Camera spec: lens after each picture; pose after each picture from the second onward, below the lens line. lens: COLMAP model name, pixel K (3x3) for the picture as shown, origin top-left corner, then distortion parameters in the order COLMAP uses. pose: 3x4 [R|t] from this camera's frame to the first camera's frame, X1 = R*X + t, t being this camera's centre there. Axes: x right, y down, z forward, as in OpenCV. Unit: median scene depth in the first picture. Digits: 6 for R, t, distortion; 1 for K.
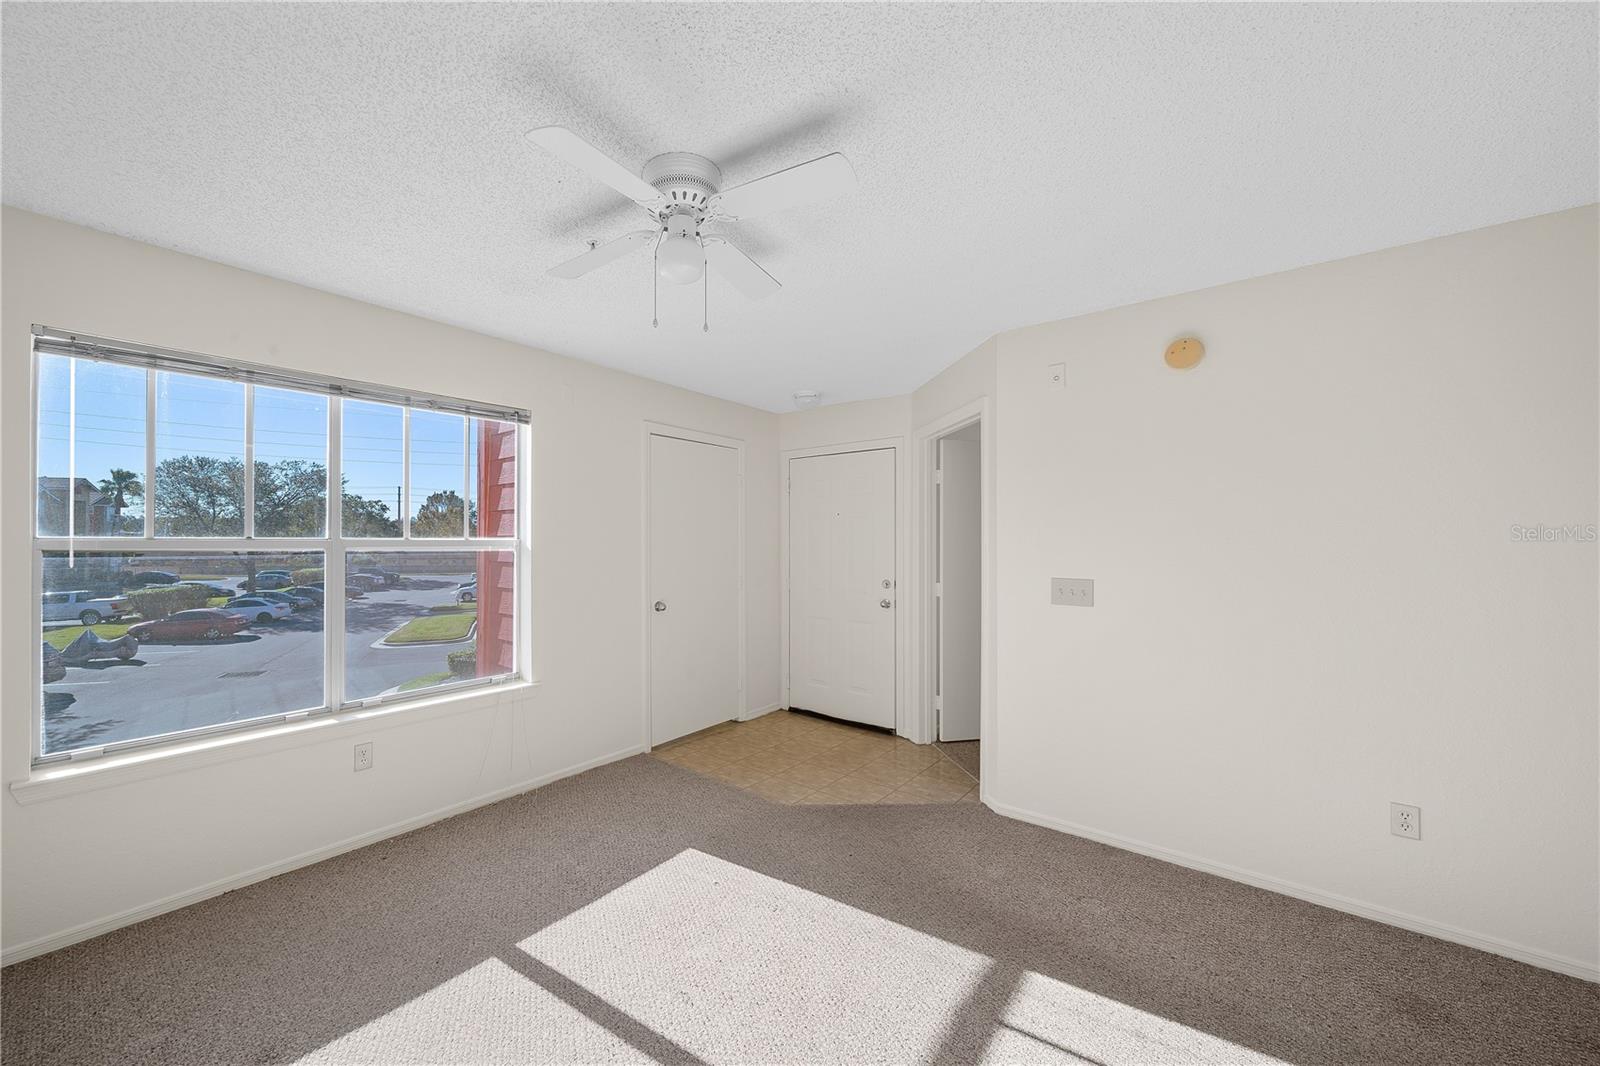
lens RADIAL K [[599.9, 0, 736.1], [0, 599.9, 540.8], [0, 0, 1]] dist [-0.000065, -0.000032]
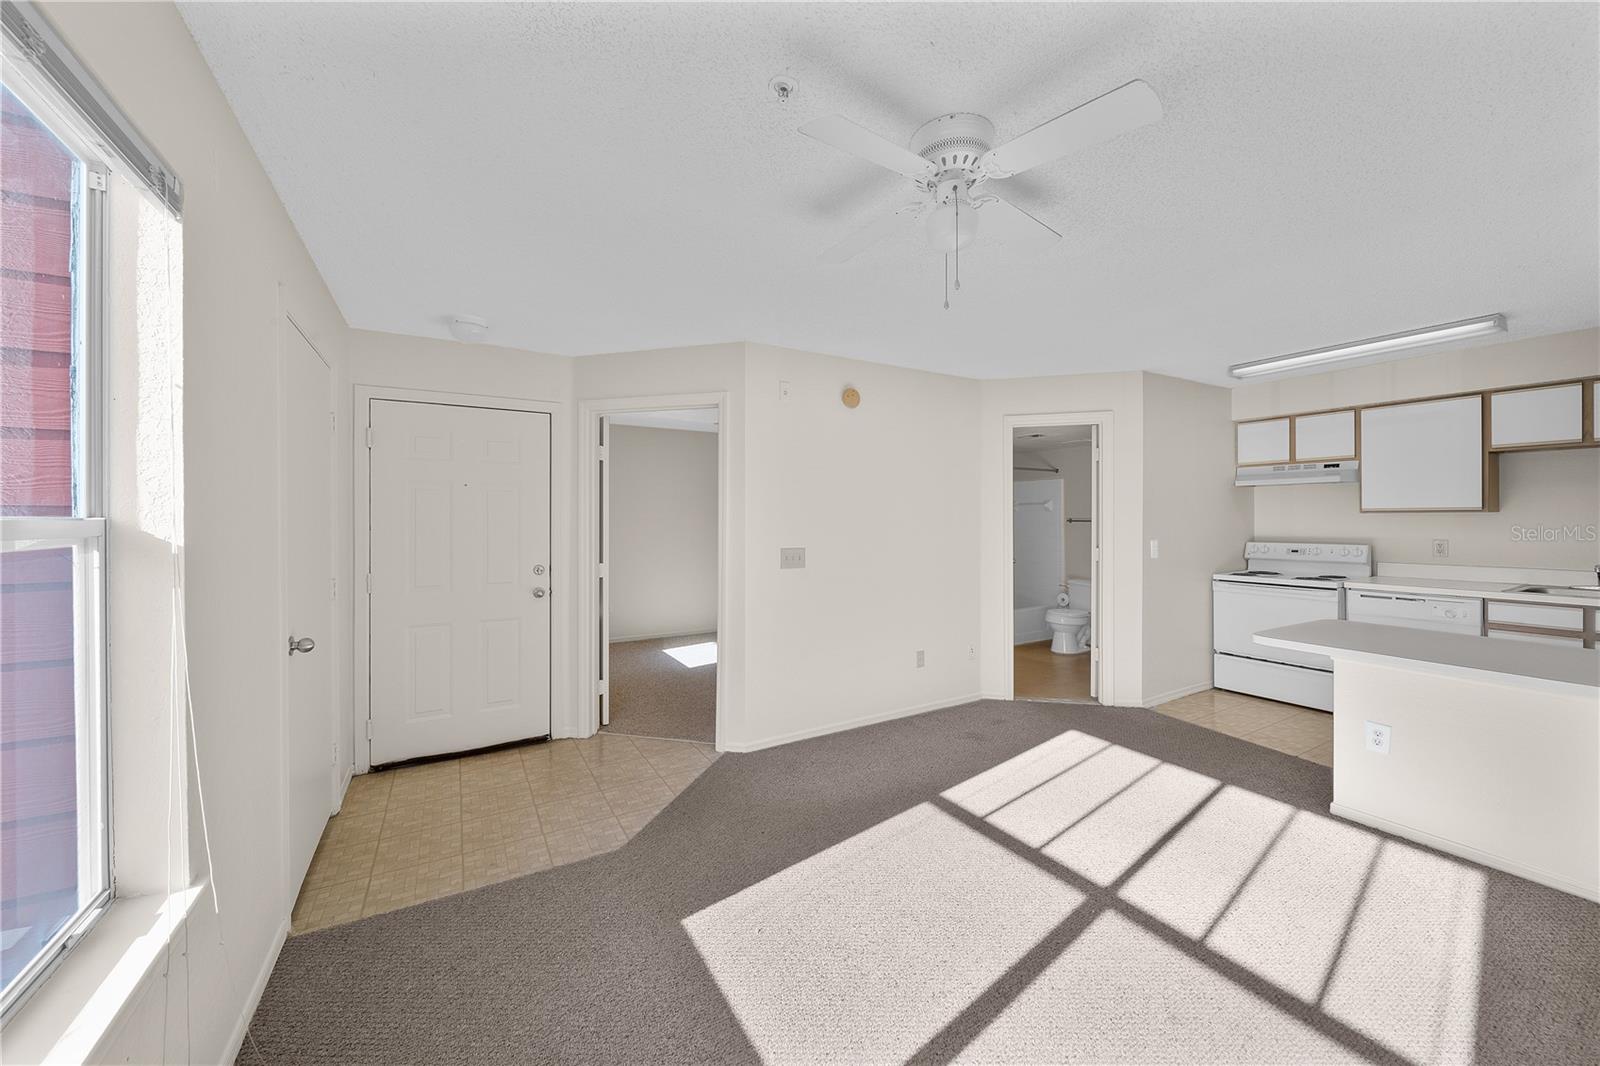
lens RADIAL K [[585.1, 0, 801.0], [0, 585.1, 517.3], [0, 0, 1]] dist [-0.000633, -0.000527]
pose [[0.312489, 0.000546, 0.949921, -0.433523], [0.001463, 0.999998, -0.001056, -0.002082], [-0.949920, 0.001720, 0.312487, 0.378597]]
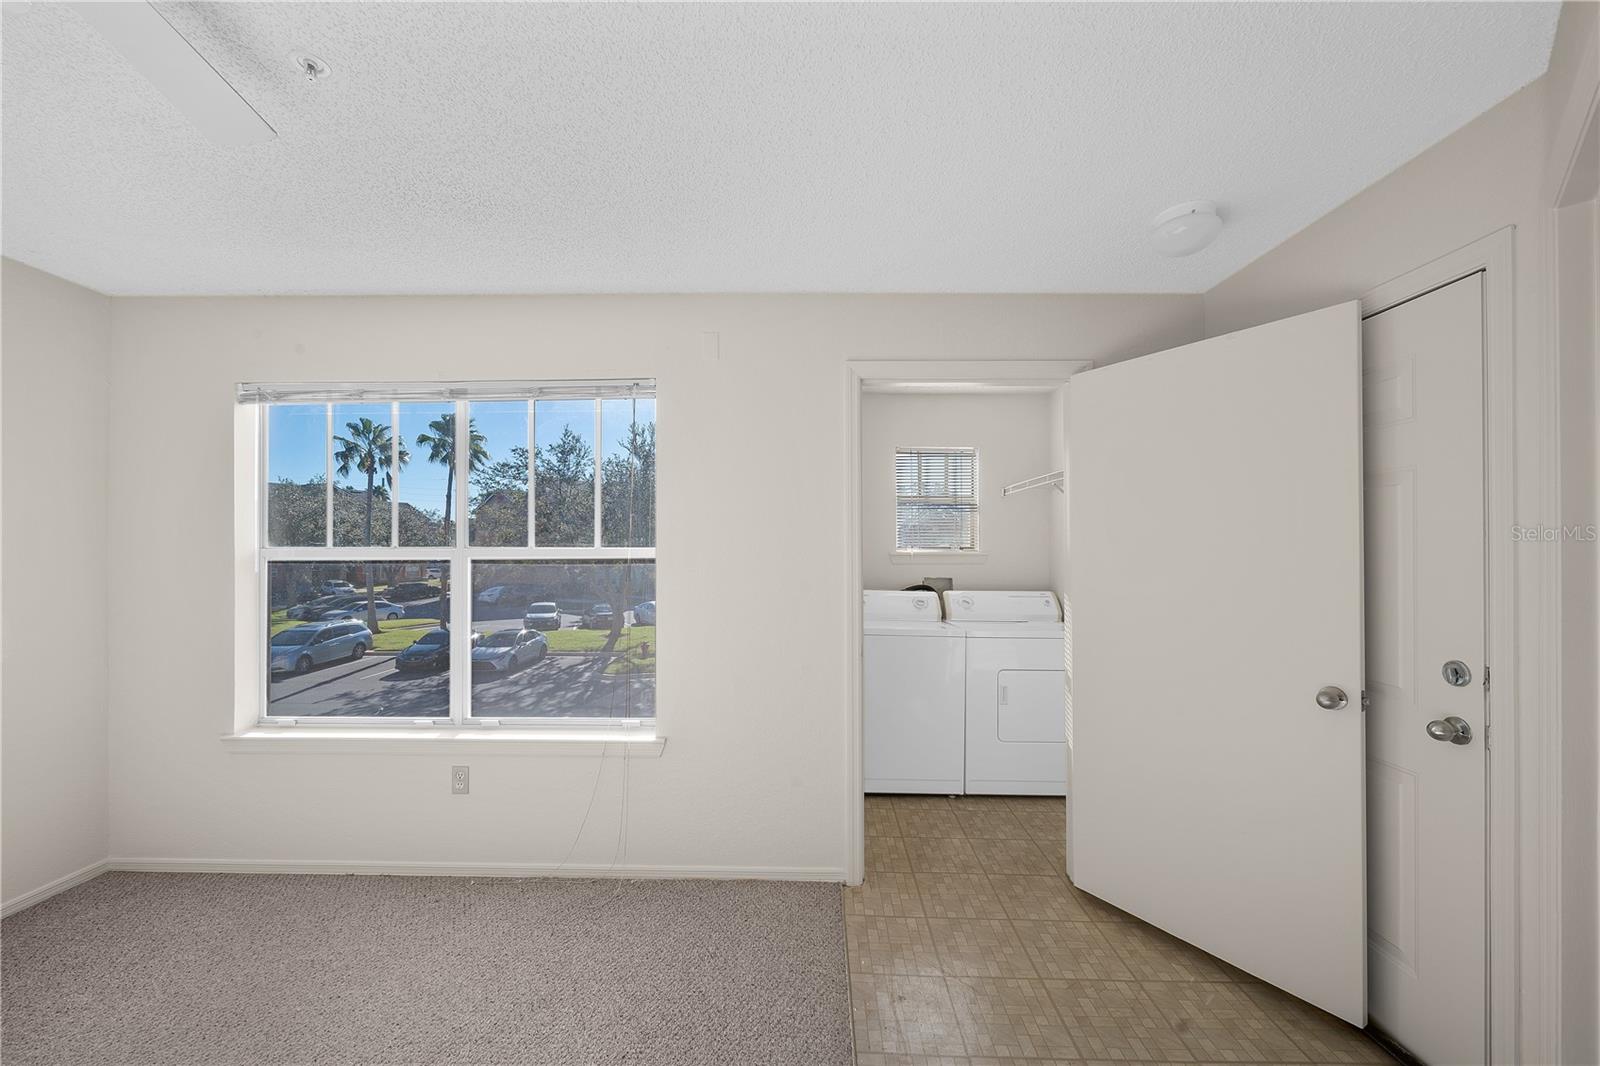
lens RADIAL K [[610.3, 0, 802.7], [0, 610.3, 541.0], [0, 0, 1]] dist [0.000434, 0.000013]
pose [[0.648919, -0.008302, -0.760812, 0.290386], [0.004384, 0.999965, -0.007173, -0.003305], [0.760845, 0.001319, 0.648933, 0.512034]]
